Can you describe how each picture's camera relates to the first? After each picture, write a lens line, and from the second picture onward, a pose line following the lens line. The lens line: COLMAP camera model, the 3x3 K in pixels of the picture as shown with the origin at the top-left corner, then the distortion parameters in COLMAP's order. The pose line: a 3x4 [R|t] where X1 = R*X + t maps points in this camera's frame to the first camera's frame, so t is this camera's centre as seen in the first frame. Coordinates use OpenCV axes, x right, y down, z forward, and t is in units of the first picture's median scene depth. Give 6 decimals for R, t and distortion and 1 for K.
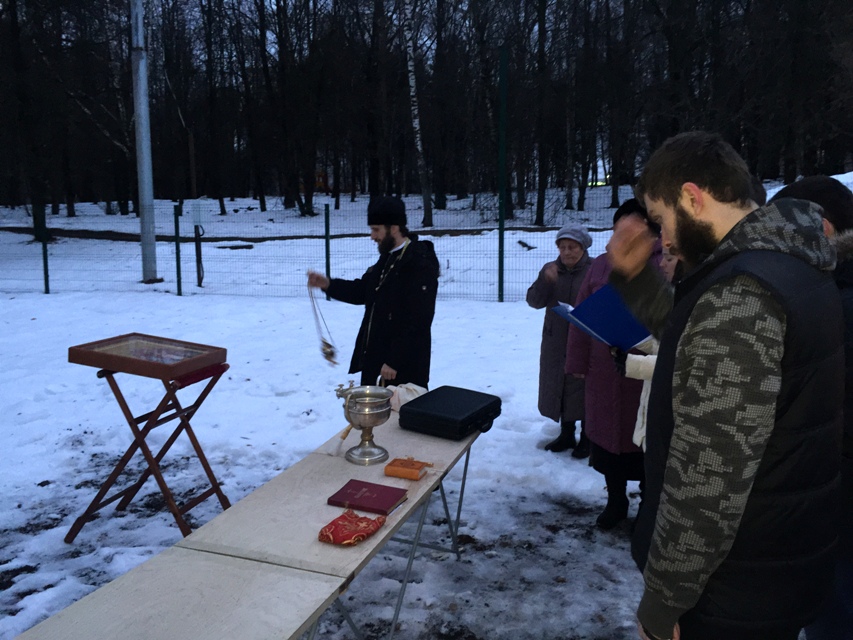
lens RADIAL K [[714.5, 0, 427.7], [0, 714.5, 319.6], [0, 0, 1]] dist [0.011927, -0.029747]
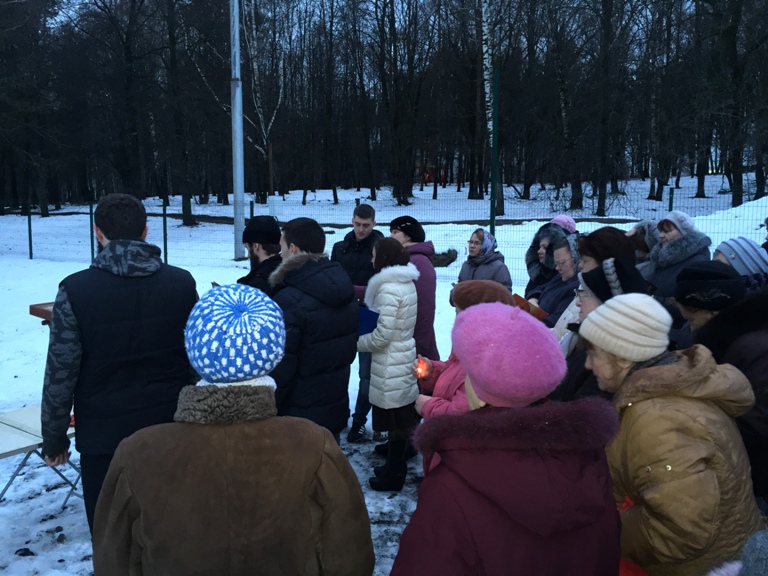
lens RADIAL K [[643.3, 0, 383.8], [0, 643.3, 289.8], [0, 0, 1]] dist [0.011927, -0.029747]
pose [[0.964372, 0.038601, -0.261720, 0.111782], [-0.040467, 0.999179, -0.001743, -0.004394], [0.261438, 0.012272, 0.965142, -0.033254]]
